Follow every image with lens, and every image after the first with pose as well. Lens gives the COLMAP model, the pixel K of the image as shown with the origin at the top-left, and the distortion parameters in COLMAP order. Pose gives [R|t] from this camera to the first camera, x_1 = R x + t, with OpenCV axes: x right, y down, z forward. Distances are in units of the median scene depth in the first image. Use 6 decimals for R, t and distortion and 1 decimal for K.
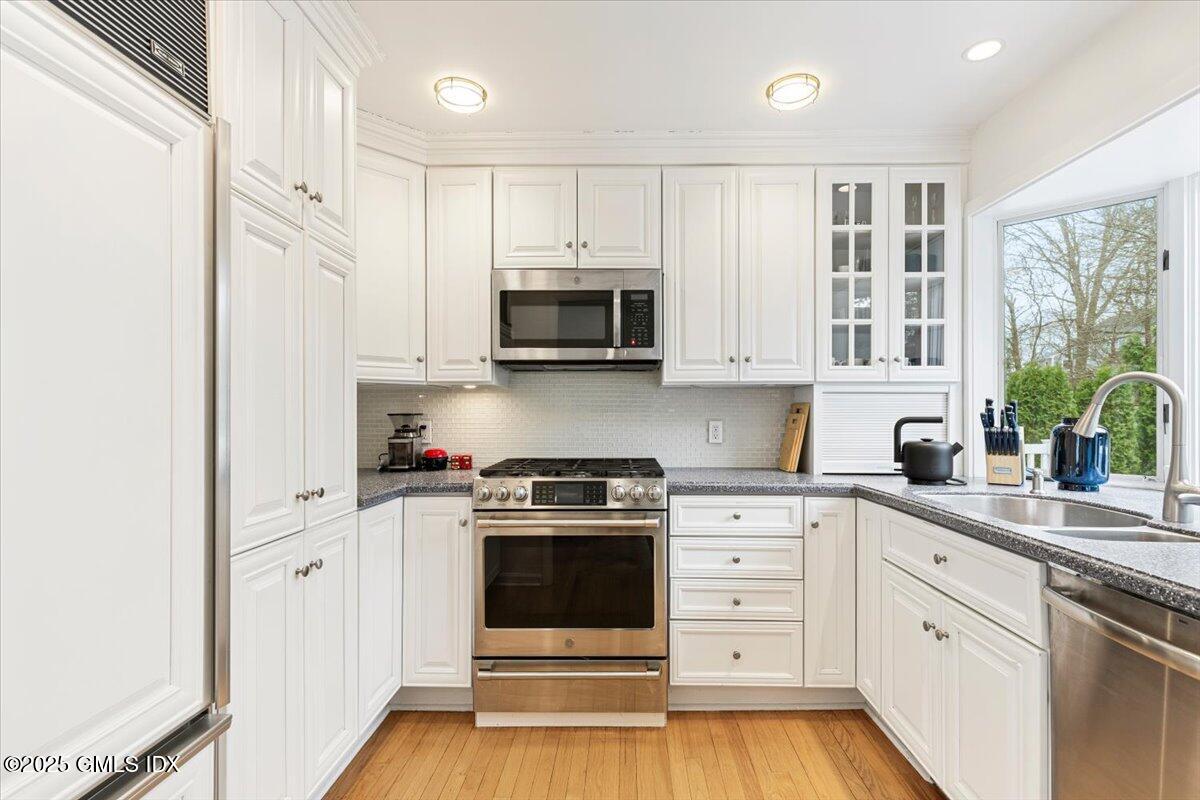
lens RADIAL K [[542.5, 0, 597.3], [0, 542.5, 409.5], [0, 0, 1]] dist [0.002008, -0.000653]
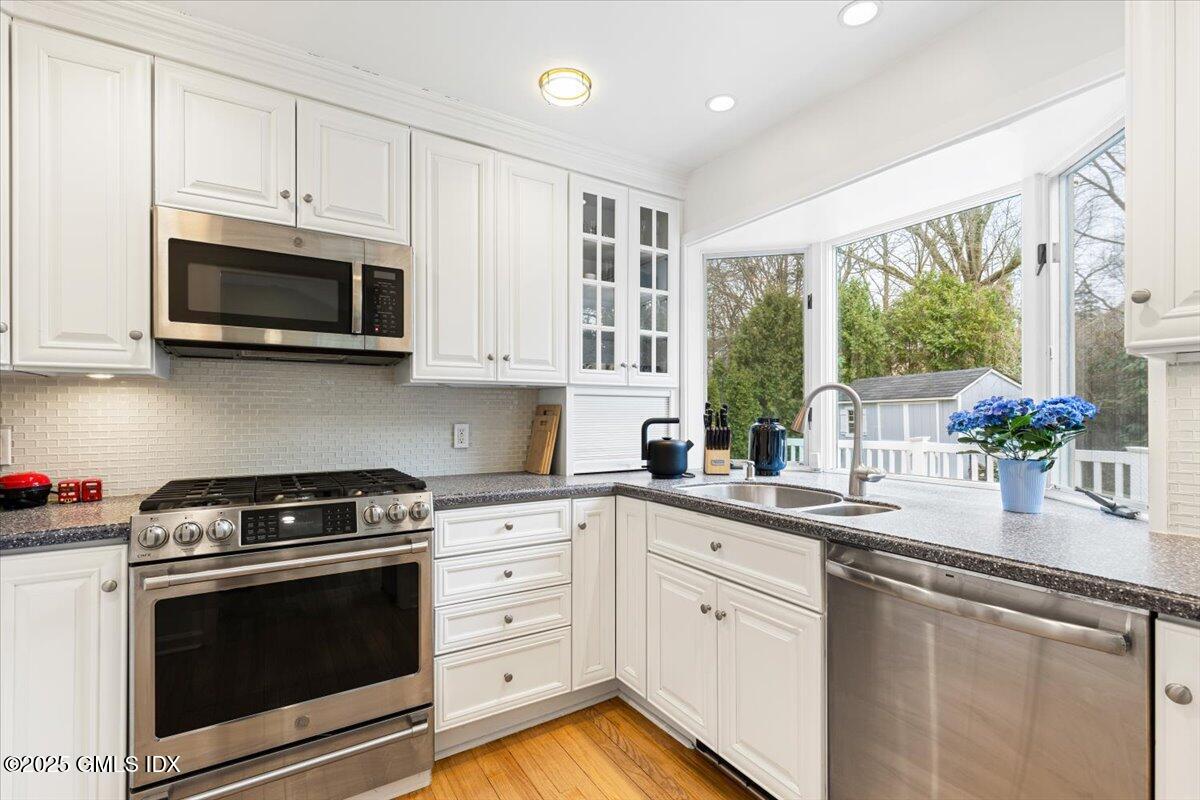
lens RADIAL K [[542.5, 0, 605.5], [0, 542.5, 410.3], [0, 0, 1]] dist [0.002008, -0.000653]
pose [[0.832407, 0.002354, 0.554159, -0.112058], [-0.000999, 0.999996, -0.002746, 0.000801], [-0.554163, 0.001732, 0.832406, 0.133131]]
